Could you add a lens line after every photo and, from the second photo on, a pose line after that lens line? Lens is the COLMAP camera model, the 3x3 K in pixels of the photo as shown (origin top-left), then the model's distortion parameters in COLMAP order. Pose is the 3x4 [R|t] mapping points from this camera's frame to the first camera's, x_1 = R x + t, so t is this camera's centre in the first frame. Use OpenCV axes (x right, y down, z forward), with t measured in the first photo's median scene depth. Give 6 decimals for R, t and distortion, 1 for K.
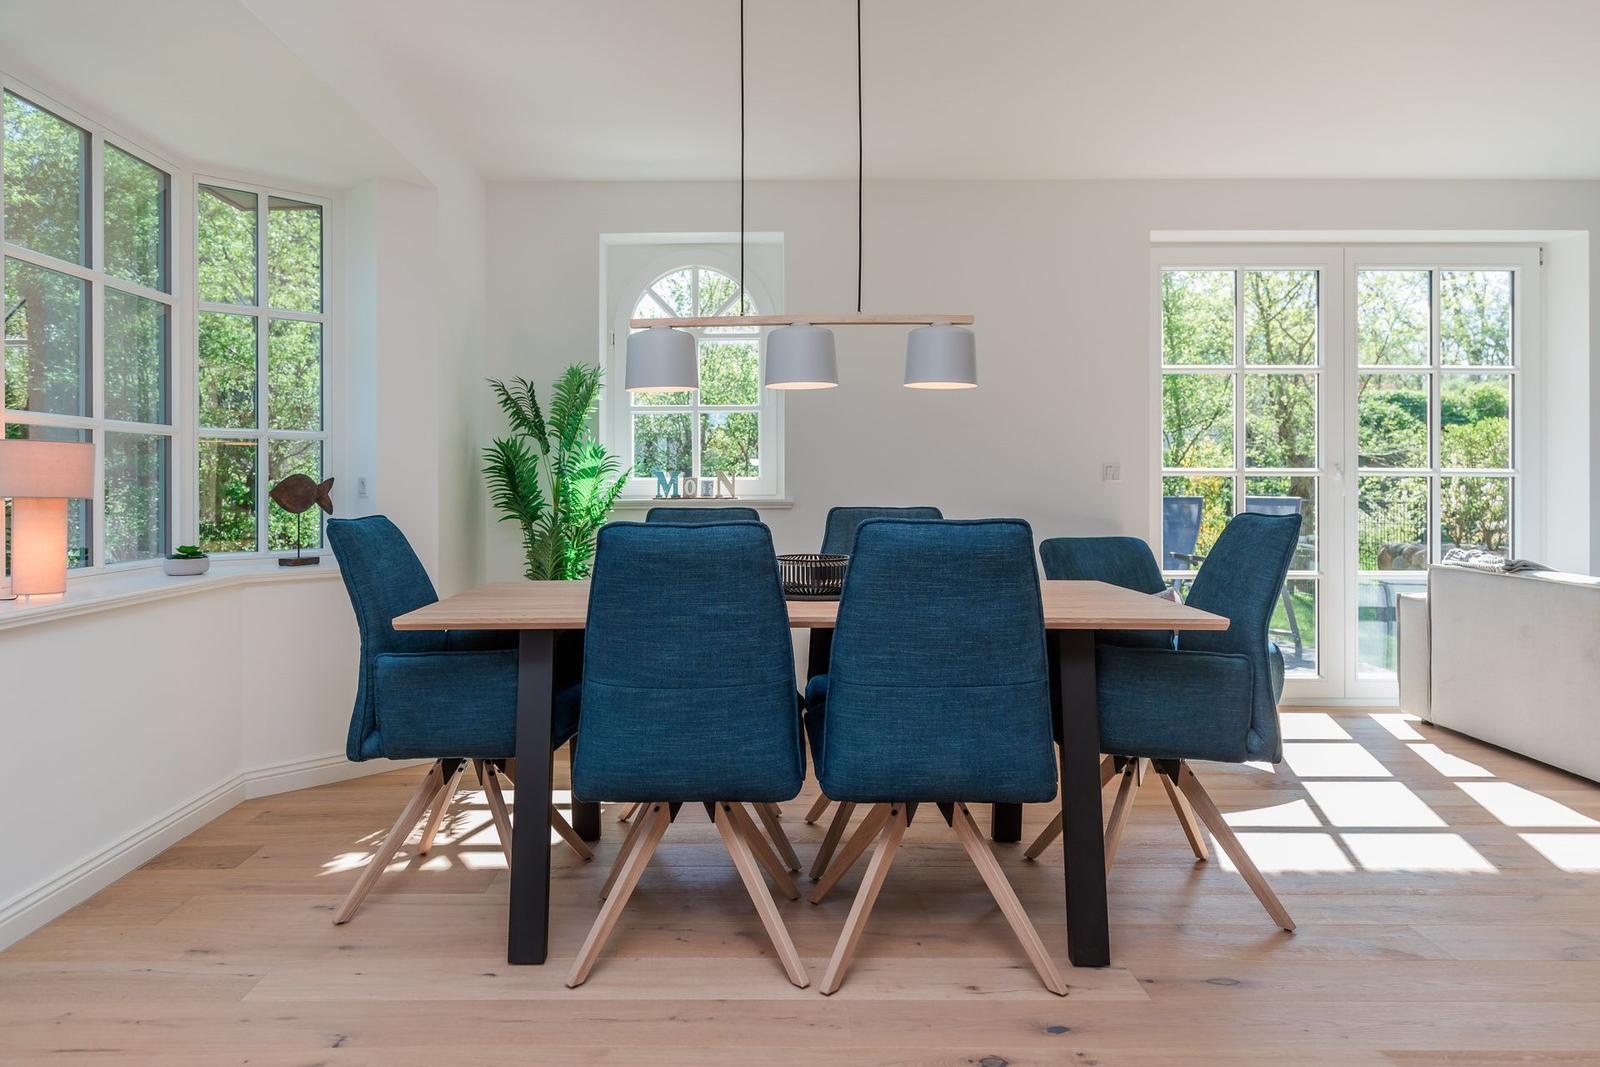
lens RADIAL K [[984.3, 0, 799.7], [0, 984.3, 487.8], [0, 0, 1]] dist [-0.005678, -0.001606]
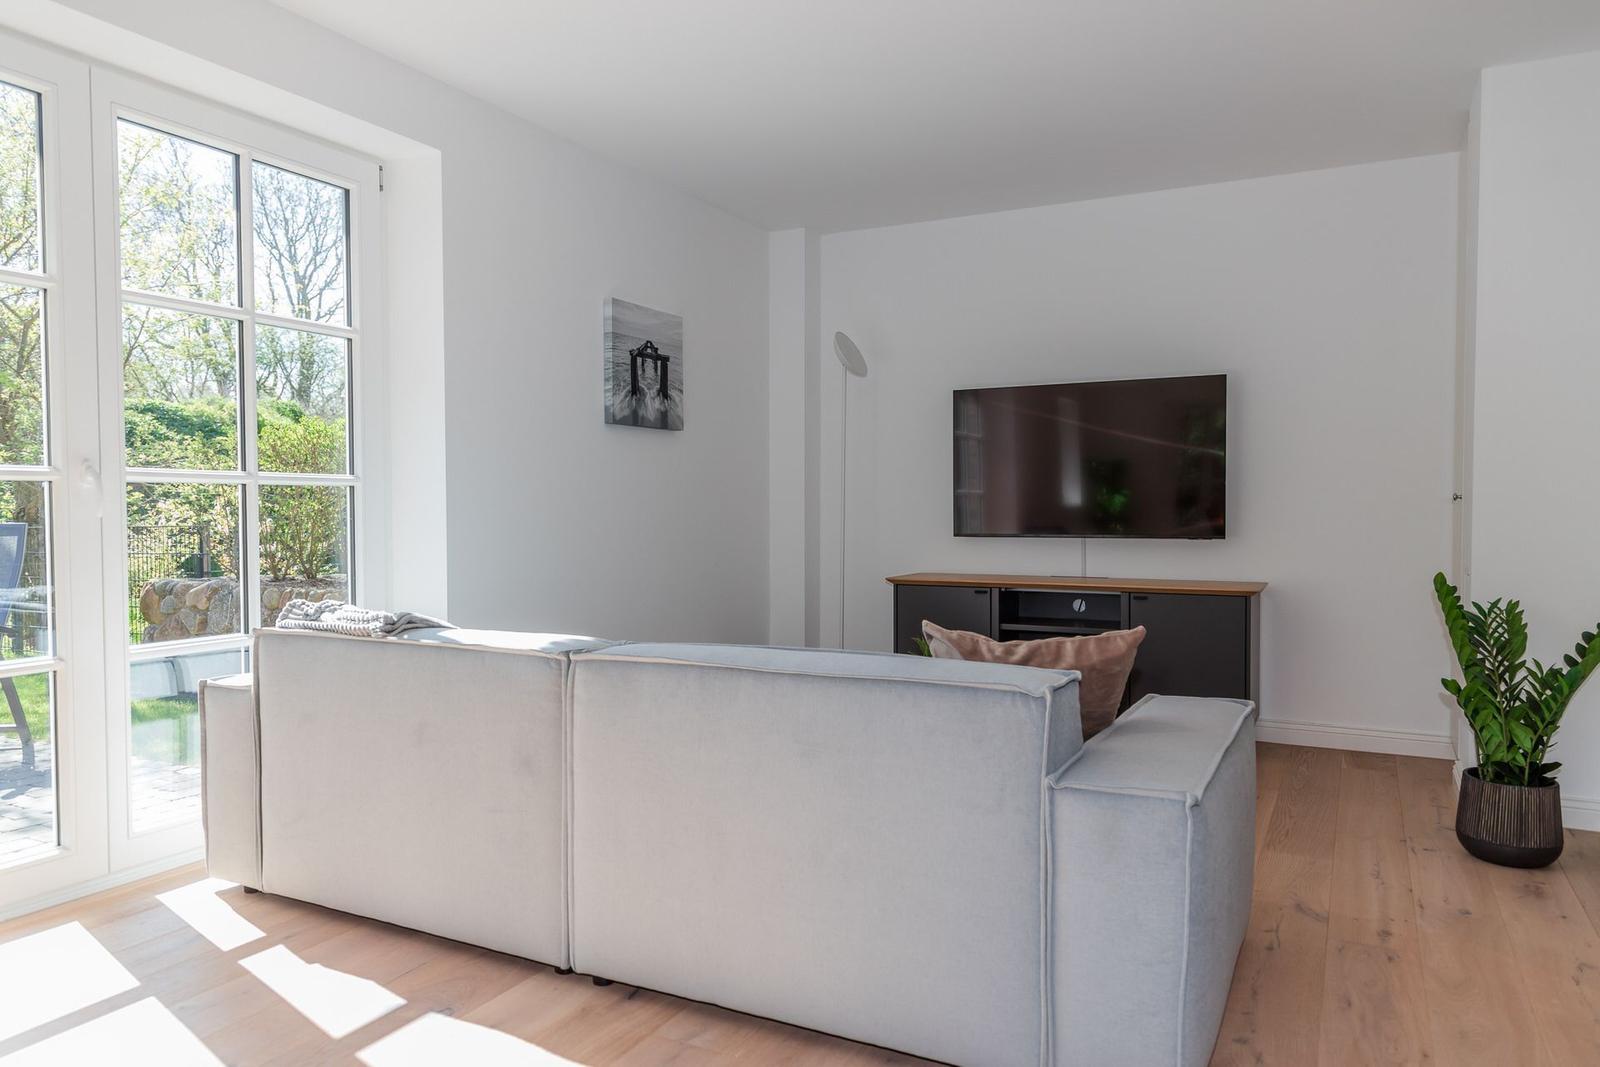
lens RADIAL K [[1078.9, 0, 800.0], [0, 1078.9, 533.5], [0, 0, 1]] dist [0.004026, 0.000274]
pose [[0.464275, -0.025586, 0.885321, 0.196262], [0.007420, 0.999660, 0.024998, 0.005938], [-0.885660, -0.005037, 0.464307, 0.365953]]
